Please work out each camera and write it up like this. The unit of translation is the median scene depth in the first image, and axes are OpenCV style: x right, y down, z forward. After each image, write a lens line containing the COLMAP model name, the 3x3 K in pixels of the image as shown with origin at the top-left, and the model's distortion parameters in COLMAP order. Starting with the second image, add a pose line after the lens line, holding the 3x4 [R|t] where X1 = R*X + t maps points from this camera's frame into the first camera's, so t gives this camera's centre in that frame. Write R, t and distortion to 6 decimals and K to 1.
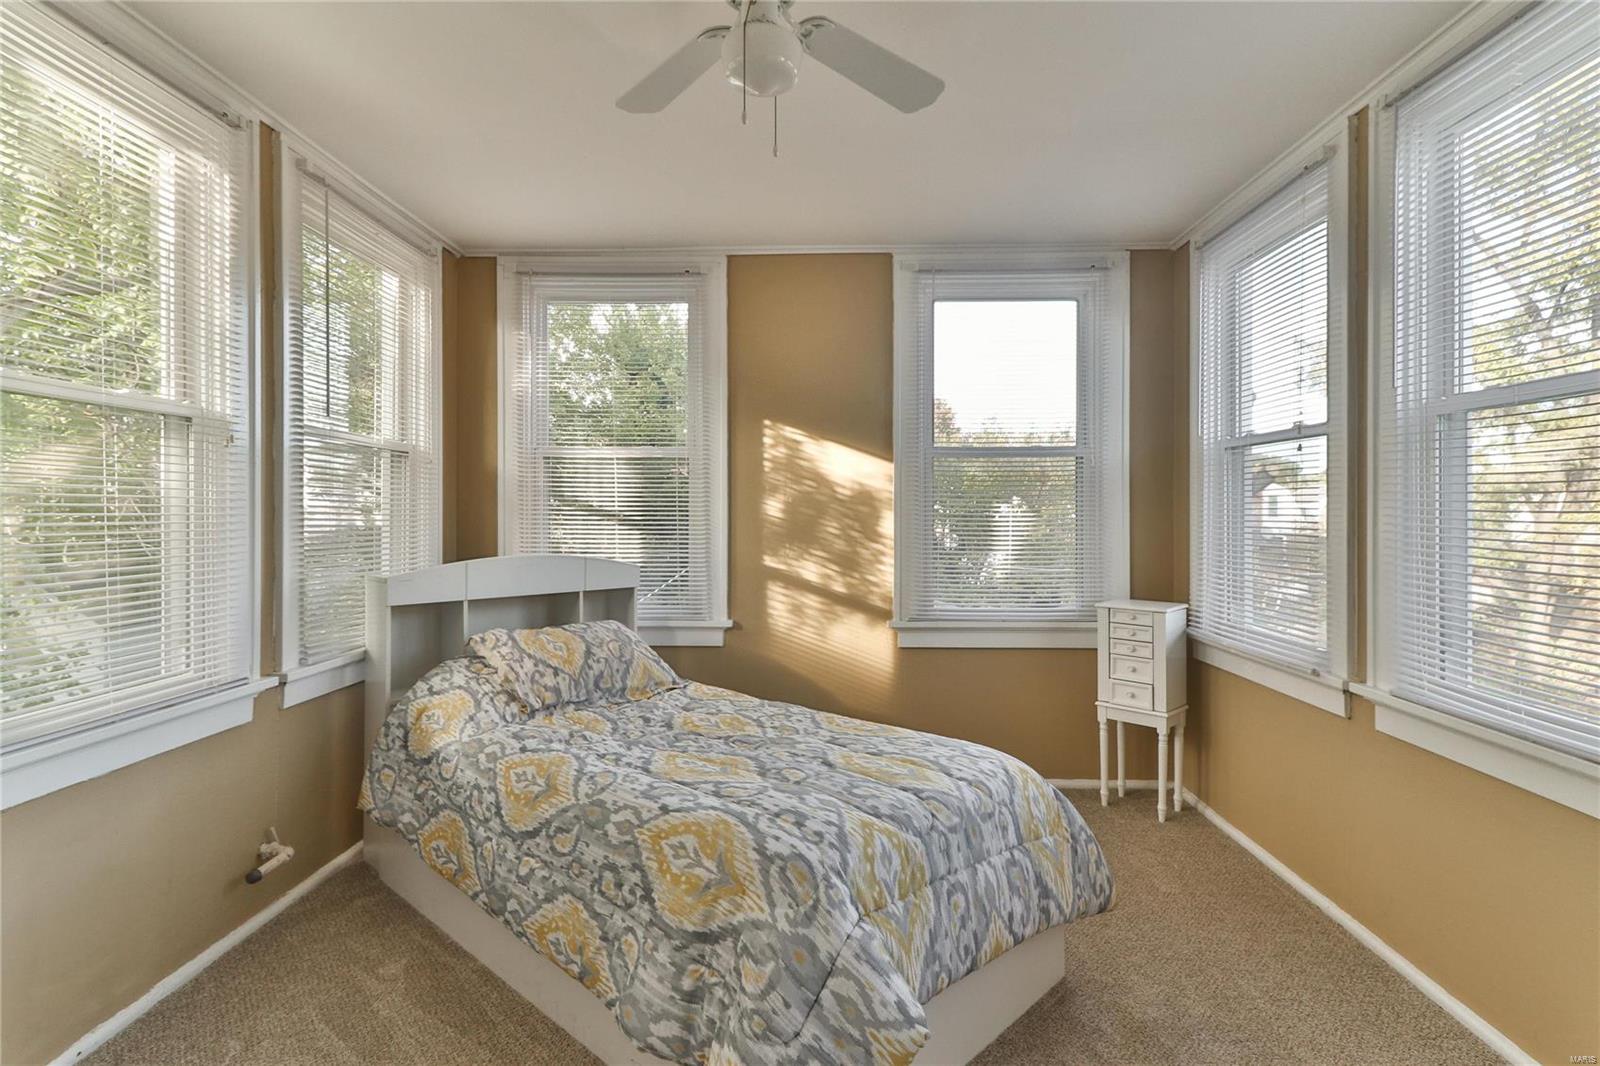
lens RADIAL K [[811.4, 0, 799.6], [0, 811.4, 516.3], [0, 0, 1]] dist [0.026151, -0.015745]
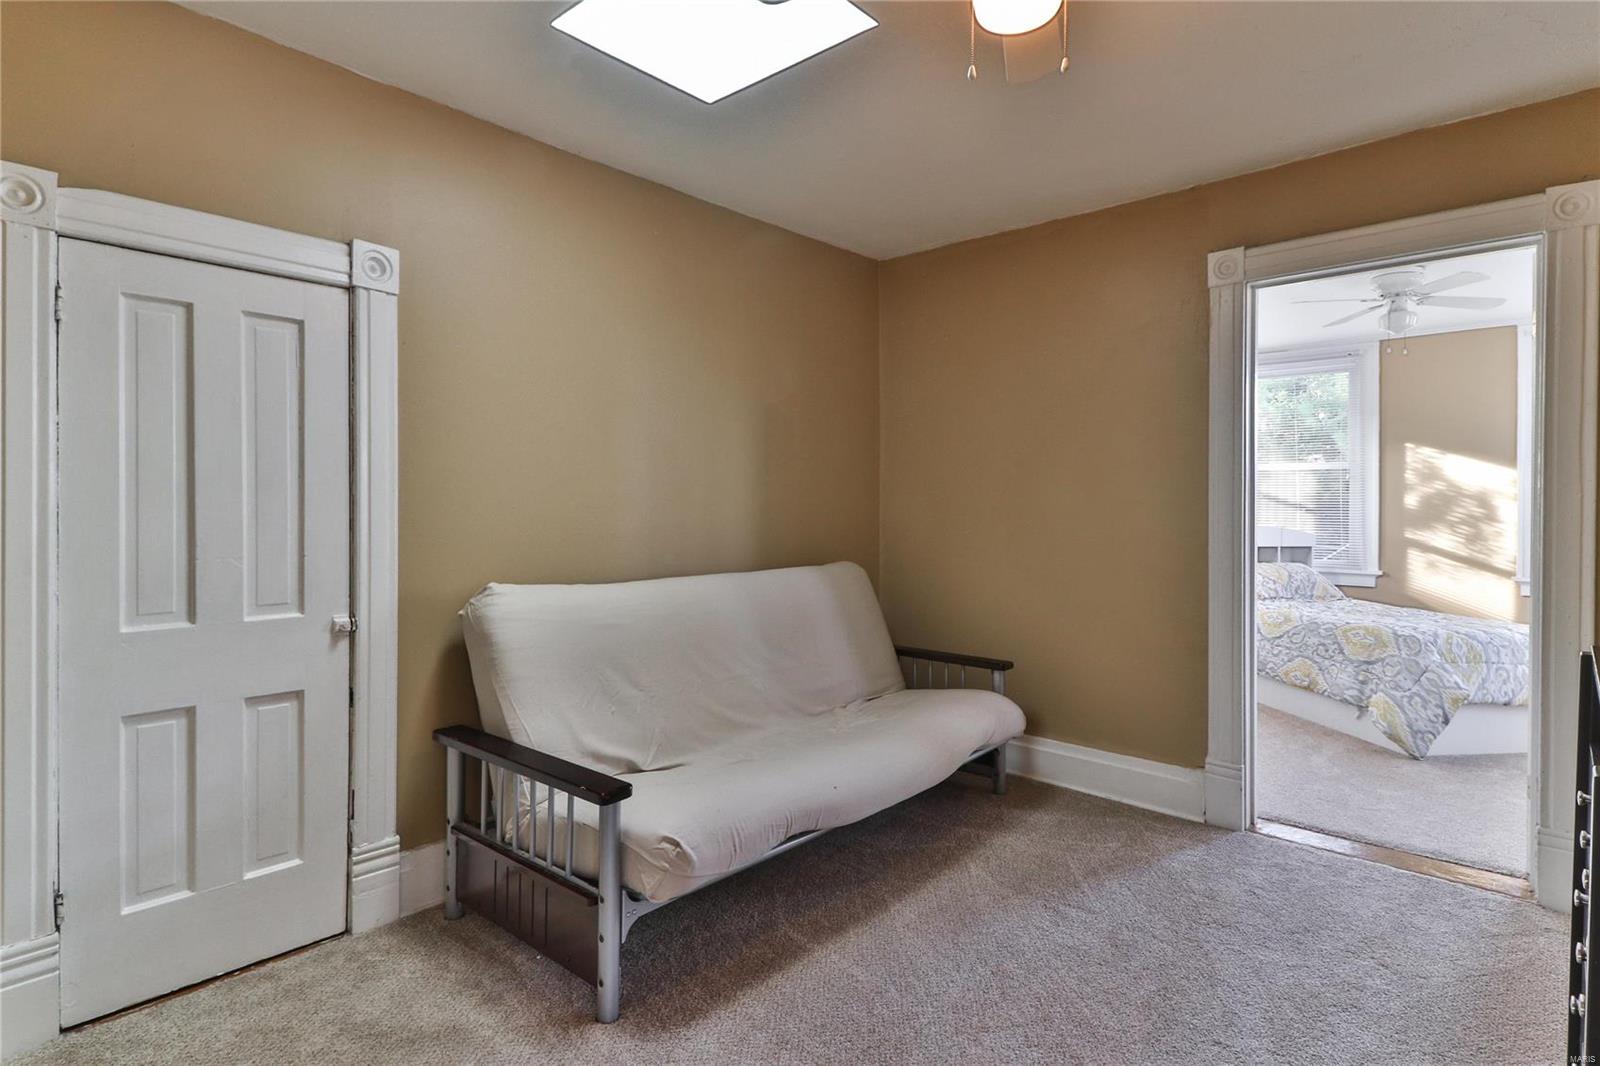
lens RADIAL K [[811.4, 0, 799.6], [0, 811.4, 516.3], [0, 0, 1]] dist [0.026151, -0.015745]
pose [[0.765305, 0.005922, -0.643641, 0.163574], [0.002535, 0.999922, 0.012214, -0.003965], [0.643663, -0.010979, 0.765230, -2.032486]]
